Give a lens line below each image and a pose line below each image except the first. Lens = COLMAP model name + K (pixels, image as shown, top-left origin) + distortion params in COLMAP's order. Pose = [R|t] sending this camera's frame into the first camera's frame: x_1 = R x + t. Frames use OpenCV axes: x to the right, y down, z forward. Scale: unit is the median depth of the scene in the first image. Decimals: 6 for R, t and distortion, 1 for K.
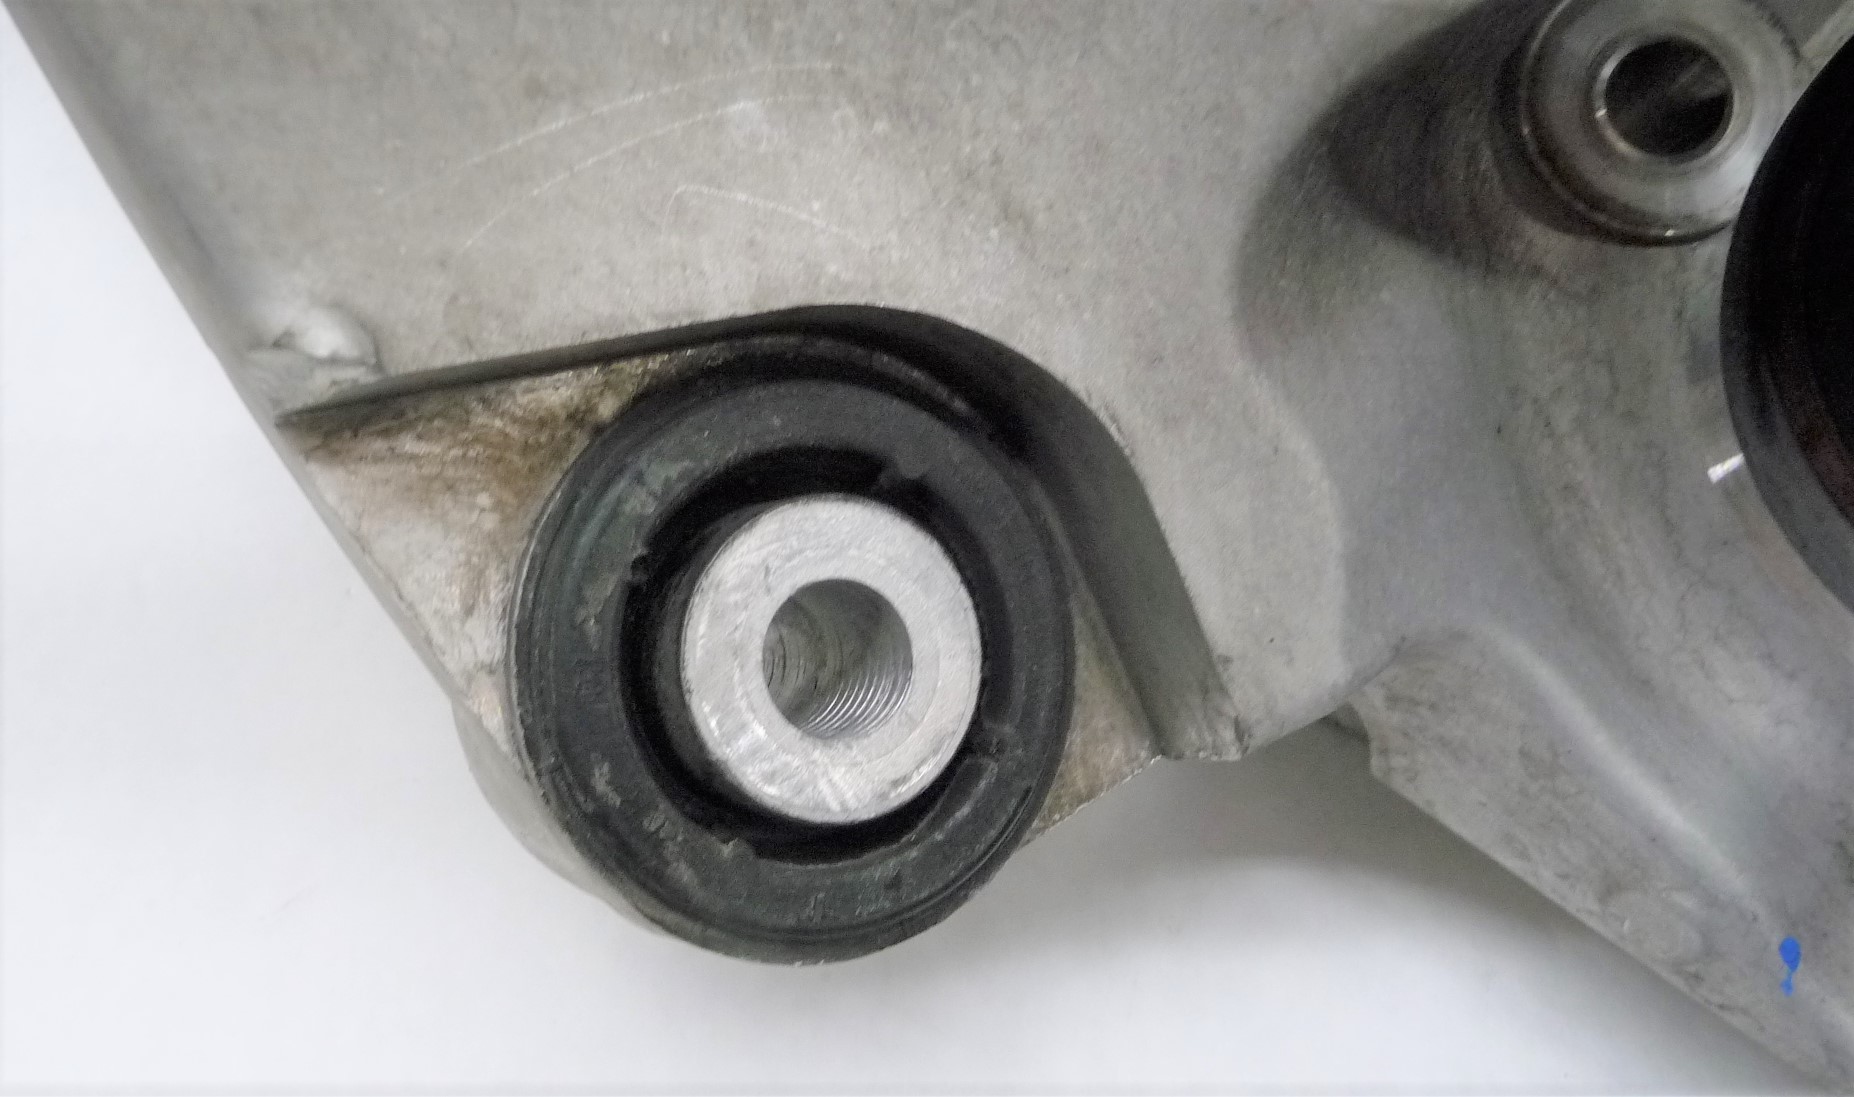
lens RADIAL K [[2992.3, 0, 923.2], [0, 2992.3, 551.0], [0, 0, 1]] dist [0.016400, 0.000000]
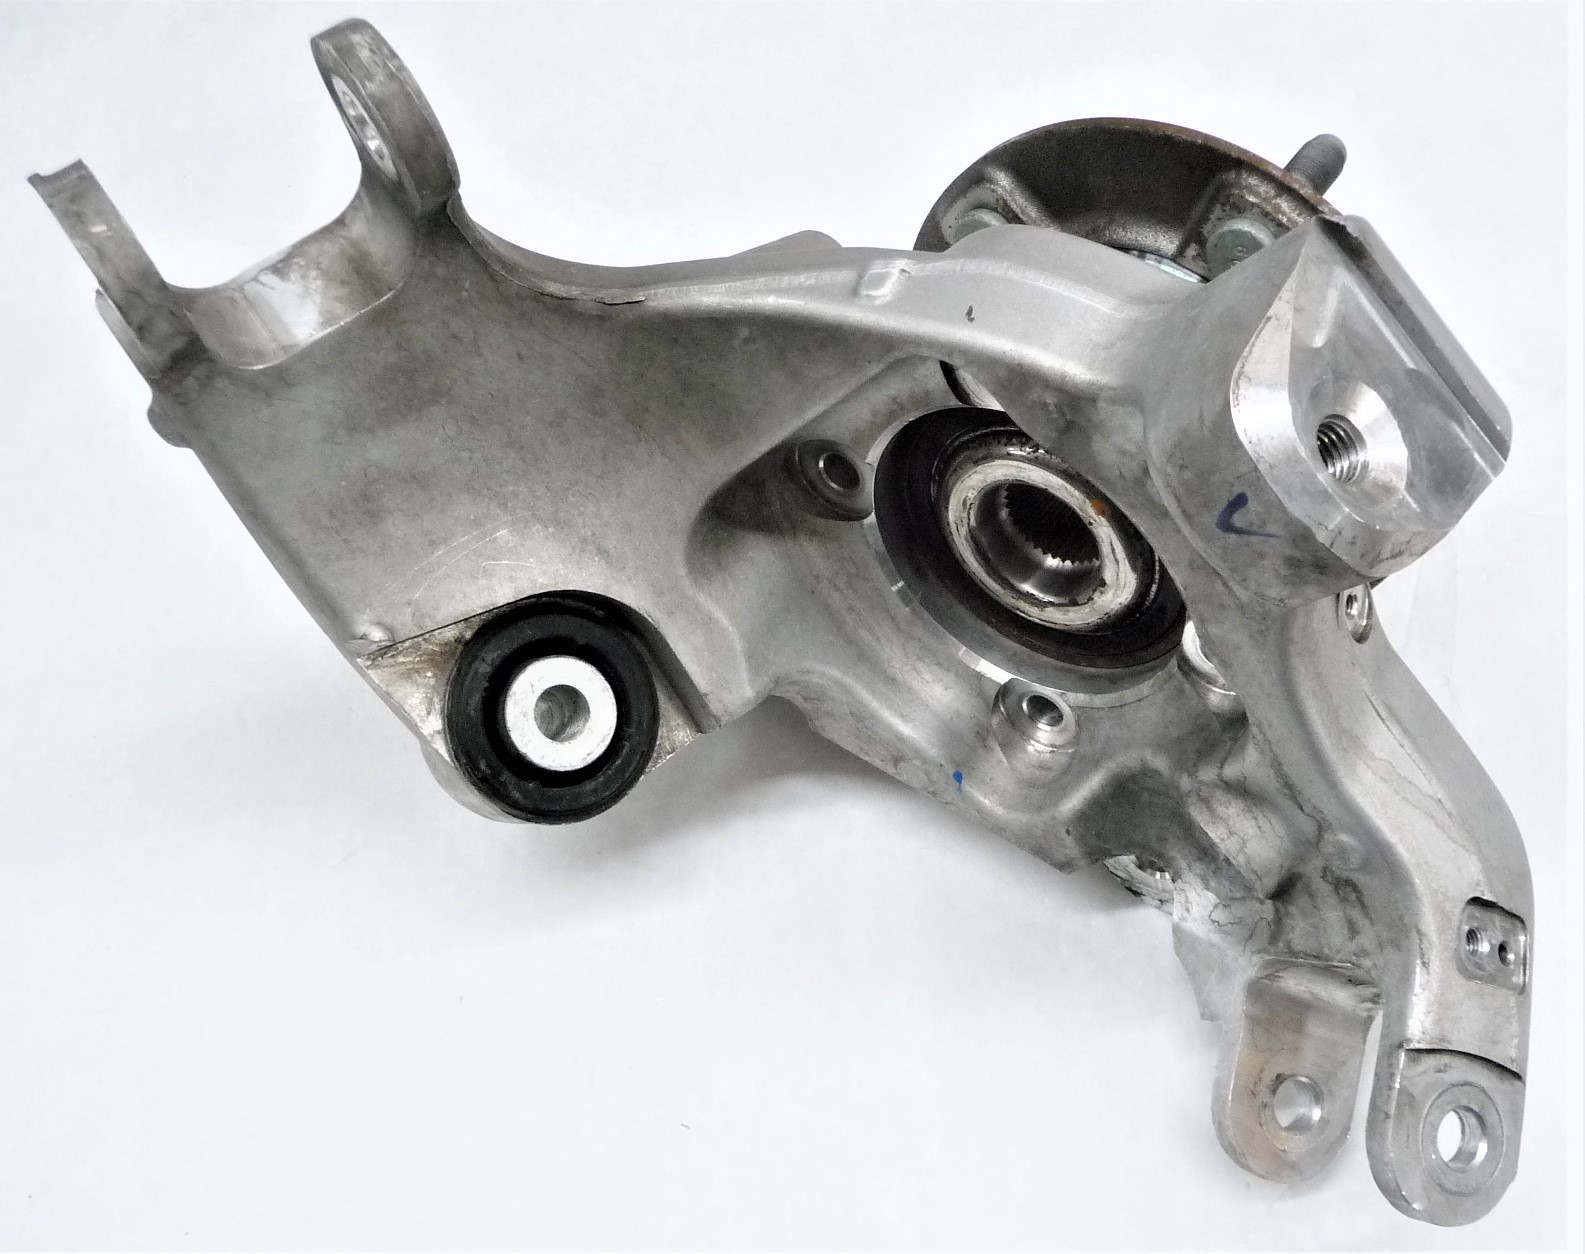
lens RADIAL K [[1666.3, 0, 804.0], [0, 1666.3, 623.6], [0, 0, 1]] dist [0.008983, 0.000000]
pose [[0.988089, -0.125719, 0.088744, 0.068989], [0.126227, 0.992001, -0.000119, -0.018702], [-0.088019, 0.011320, 0.996054, -0.594569]]
